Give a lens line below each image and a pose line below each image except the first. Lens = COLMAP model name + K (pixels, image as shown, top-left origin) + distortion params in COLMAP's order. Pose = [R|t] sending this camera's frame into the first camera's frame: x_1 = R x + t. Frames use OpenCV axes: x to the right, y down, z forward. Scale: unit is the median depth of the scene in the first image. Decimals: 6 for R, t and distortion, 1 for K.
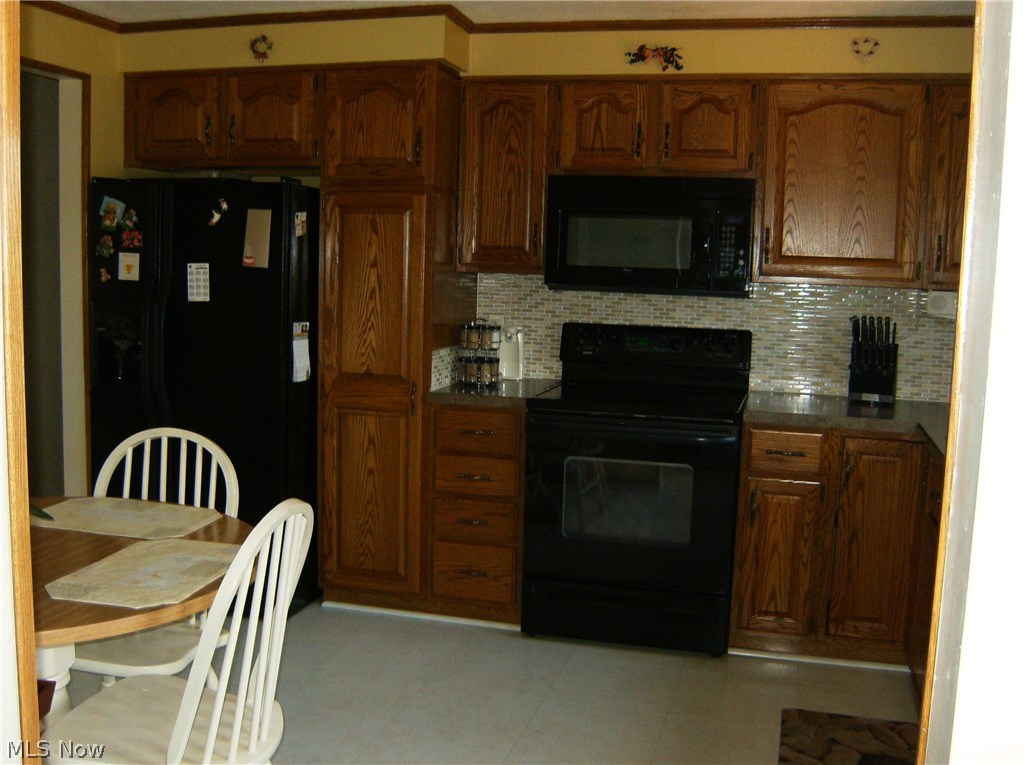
lens RADIAL K [[1064.2, 0, 513.3], [0, 1064.2, 382.0], [0, 0, 1]] dist [-0.095330, 0.000000]
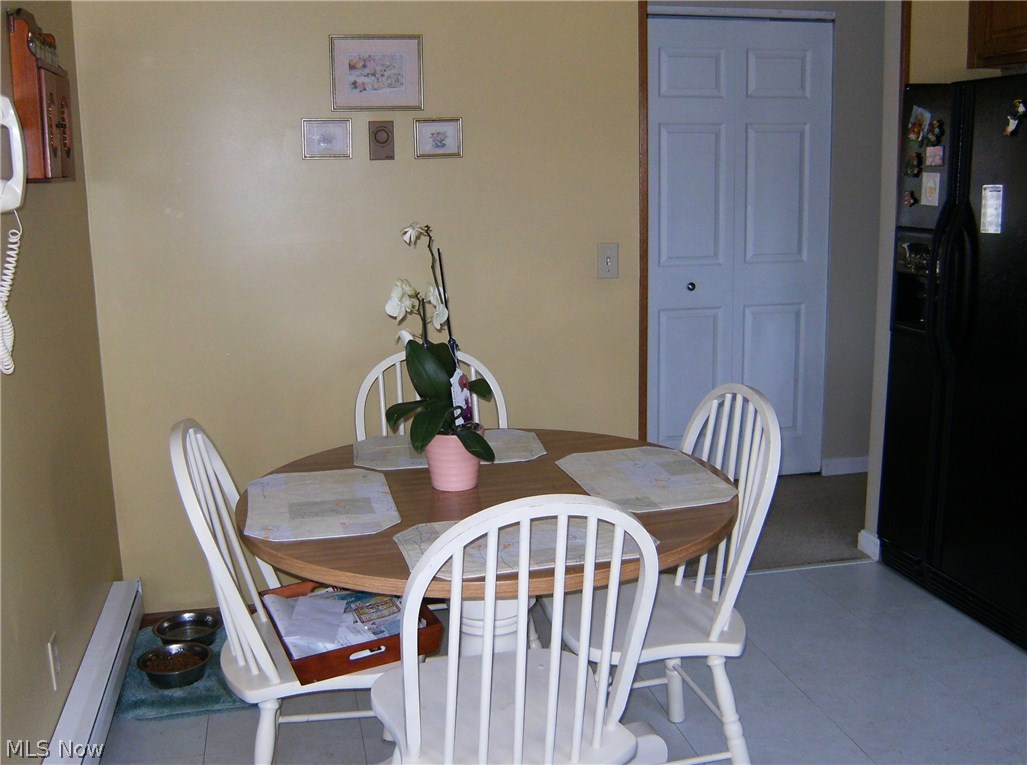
lens RADIAL K [[1064.2, 0, 513.4], [0, 1064.2, 383.5], [0, 0, 1]] dist [-0.095330, 0.000000]
pose [[0.450032, 0.142125, -0.881630, 0.241825], [-0.071246, 0.989821, 0.123199, -0.035448], [0.890166, 0.007369, 0.455577, 0.326486]]
